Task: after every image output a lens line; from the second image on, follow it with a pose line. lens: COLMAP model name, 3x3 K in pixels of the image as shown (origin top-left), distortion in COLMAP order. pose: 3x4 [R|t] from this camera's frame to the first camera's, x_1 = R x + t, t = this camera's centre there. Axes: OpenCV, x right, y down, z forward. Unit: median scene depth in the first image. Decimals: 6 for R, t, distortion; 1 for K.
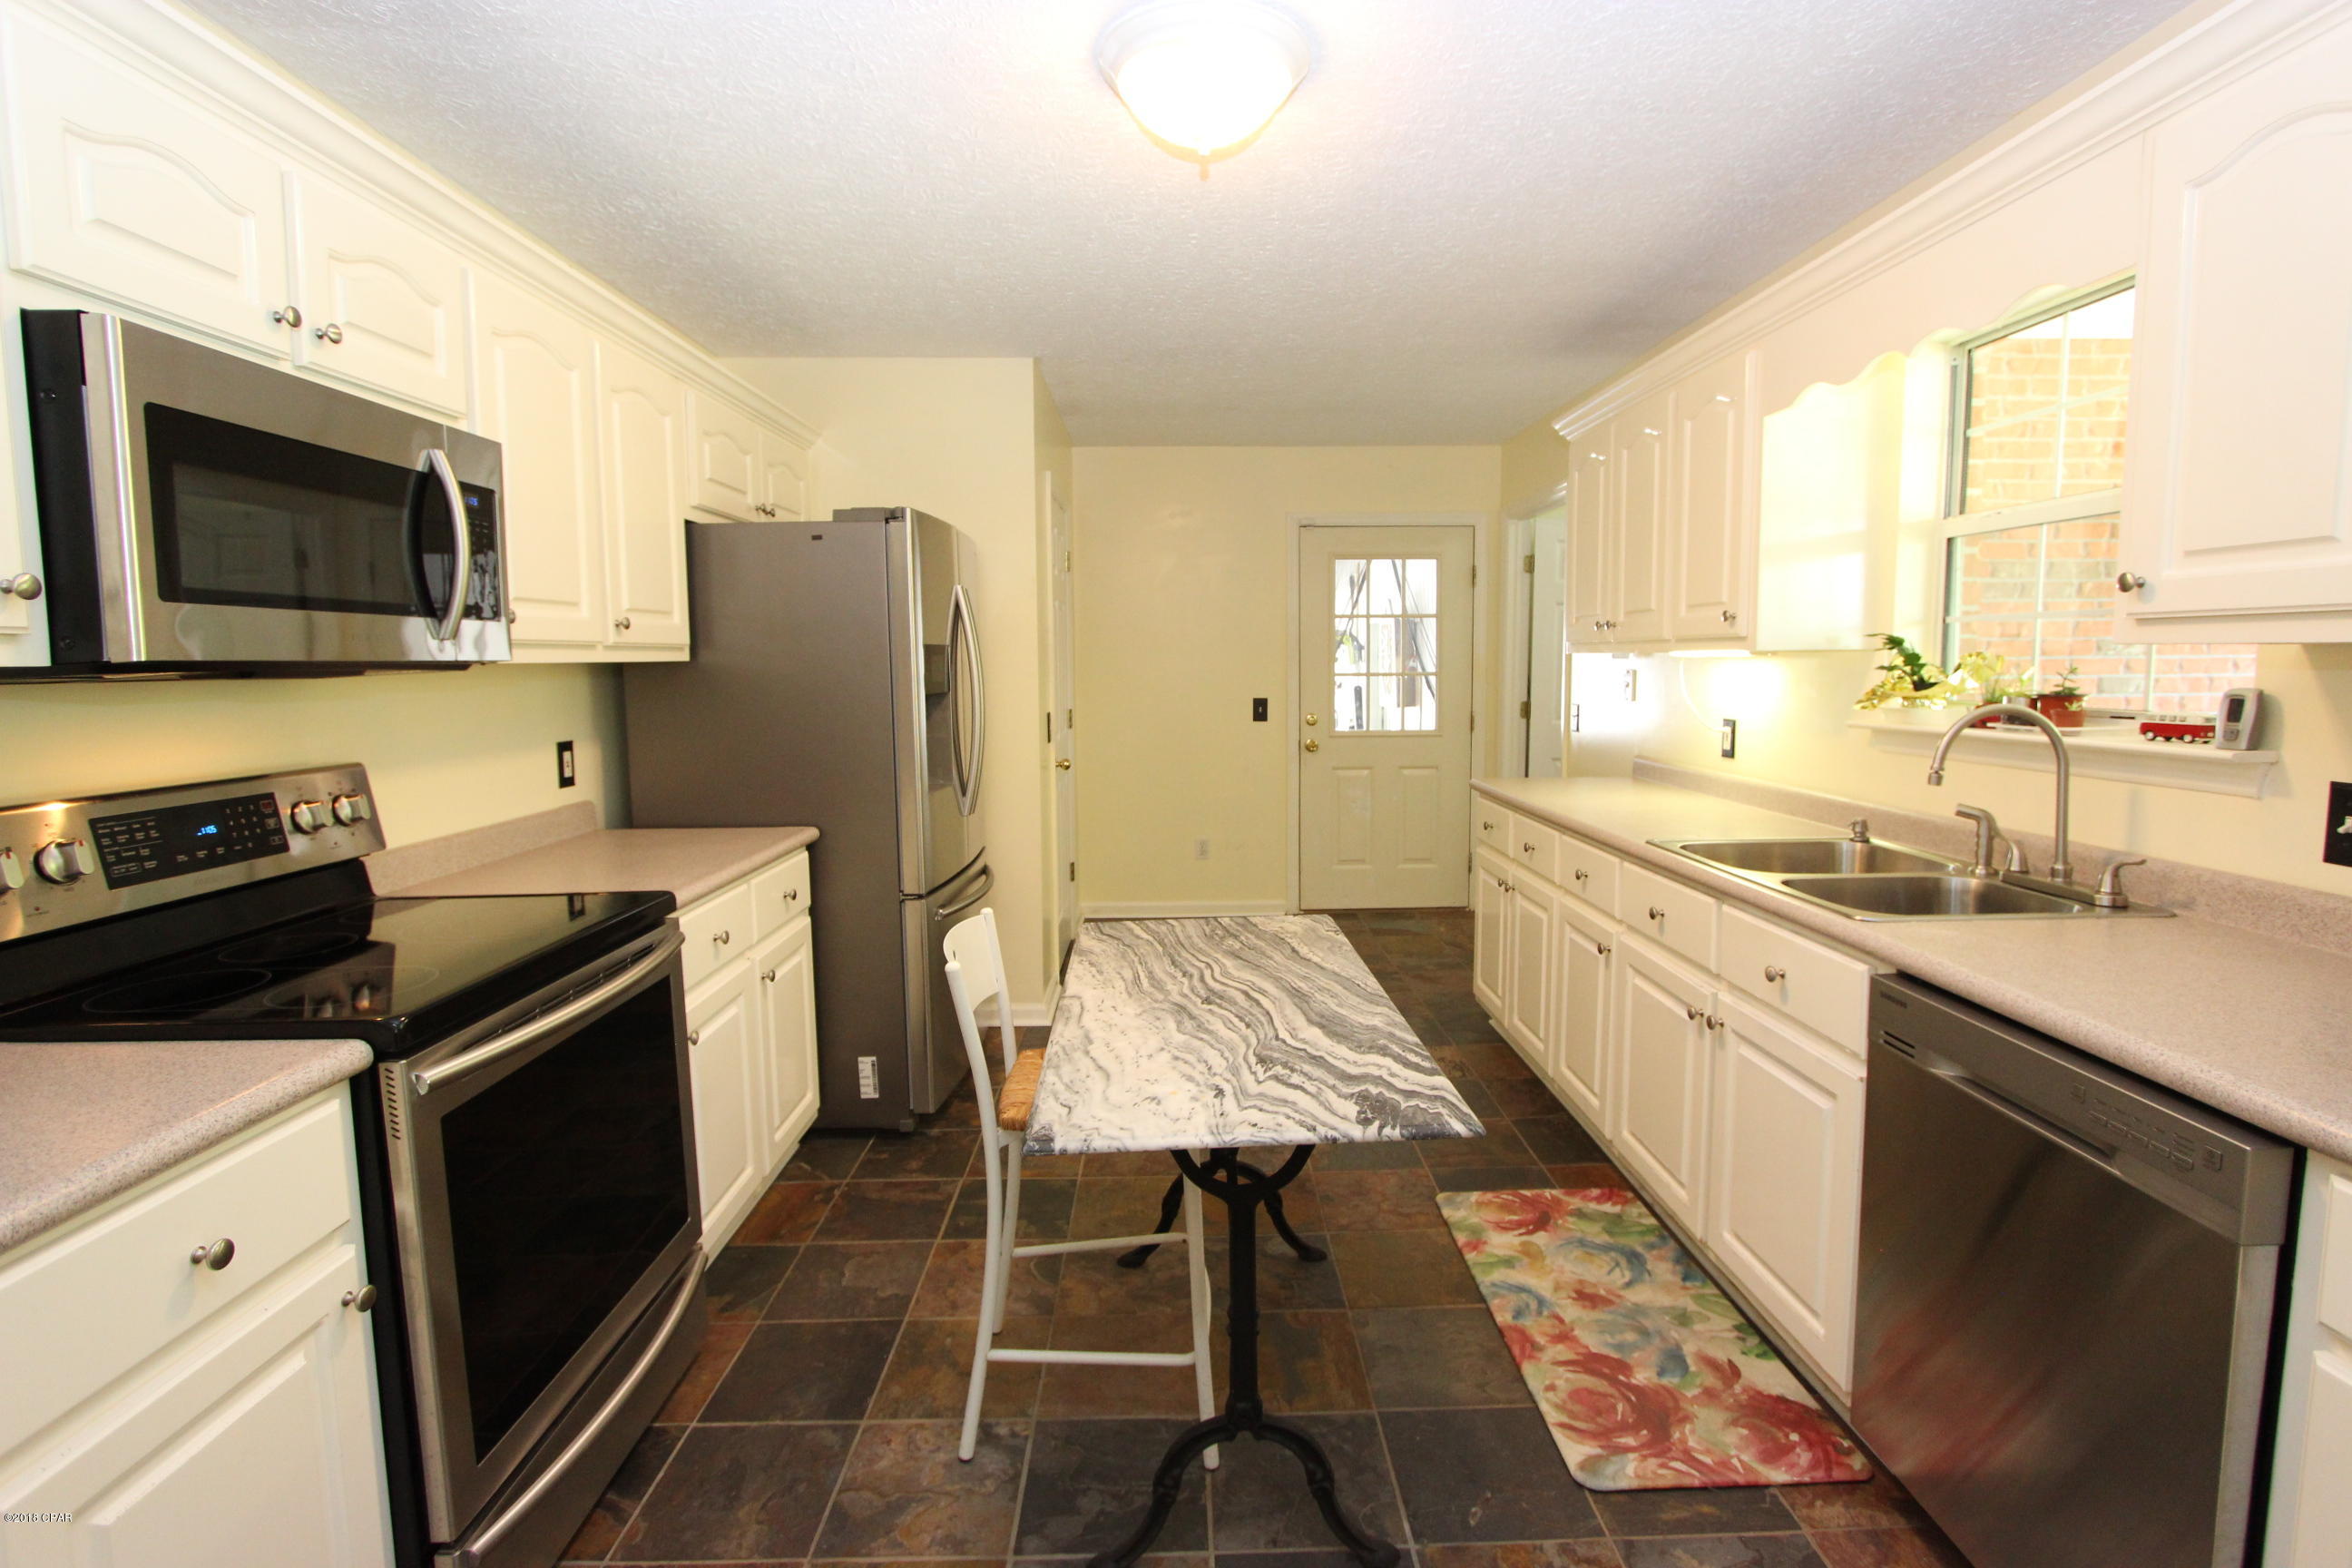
lens RADIAL K [[1091.9, 0, 1198.6], [0, 1091.9, 758.1], [0, 0, 1]] dist [-0.018041, -0.000185]
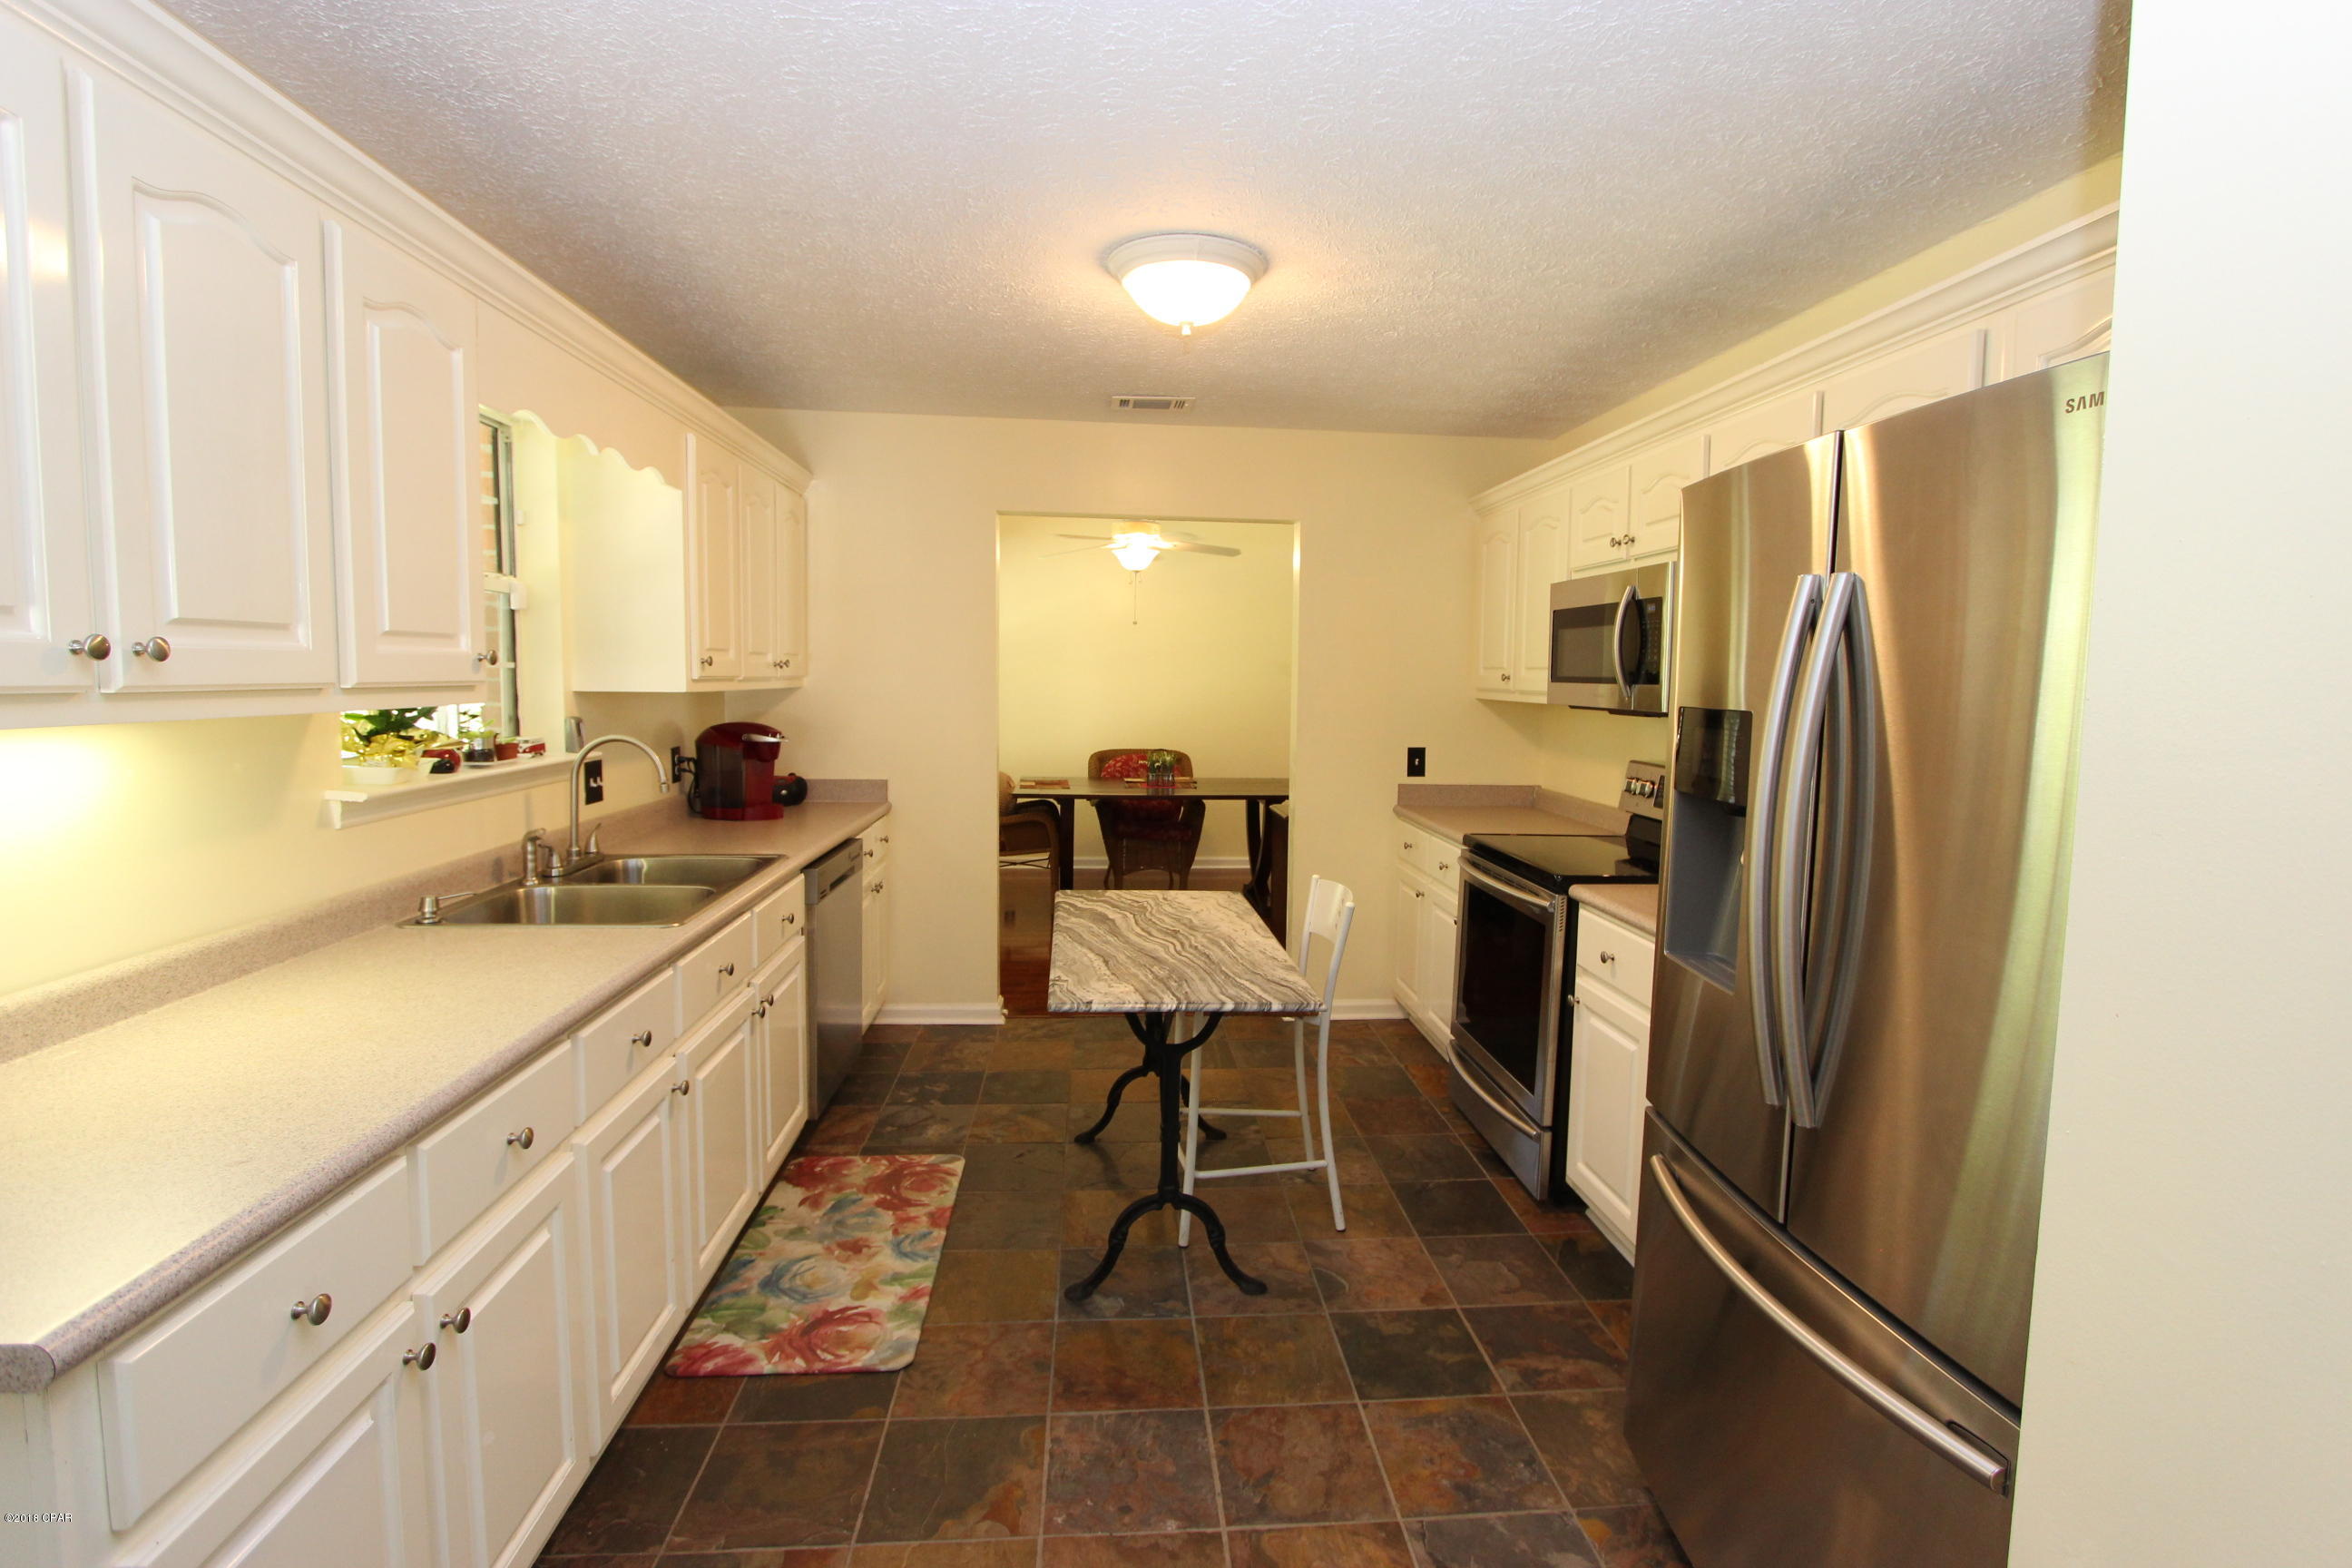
lens RADIAL K [[1091.9, 0, 1198.6], [0, 1091.9, 758.1], [0, 0, 1]] dist [-0.018041, -0.000185]
pose [[-0.997727, -0.003685, -0.067292, 0.067341], [-0.014895, 0.985869, 0.166857, -0.224312], [0.065726, 0.167480, -0.983682, 2.060973]]
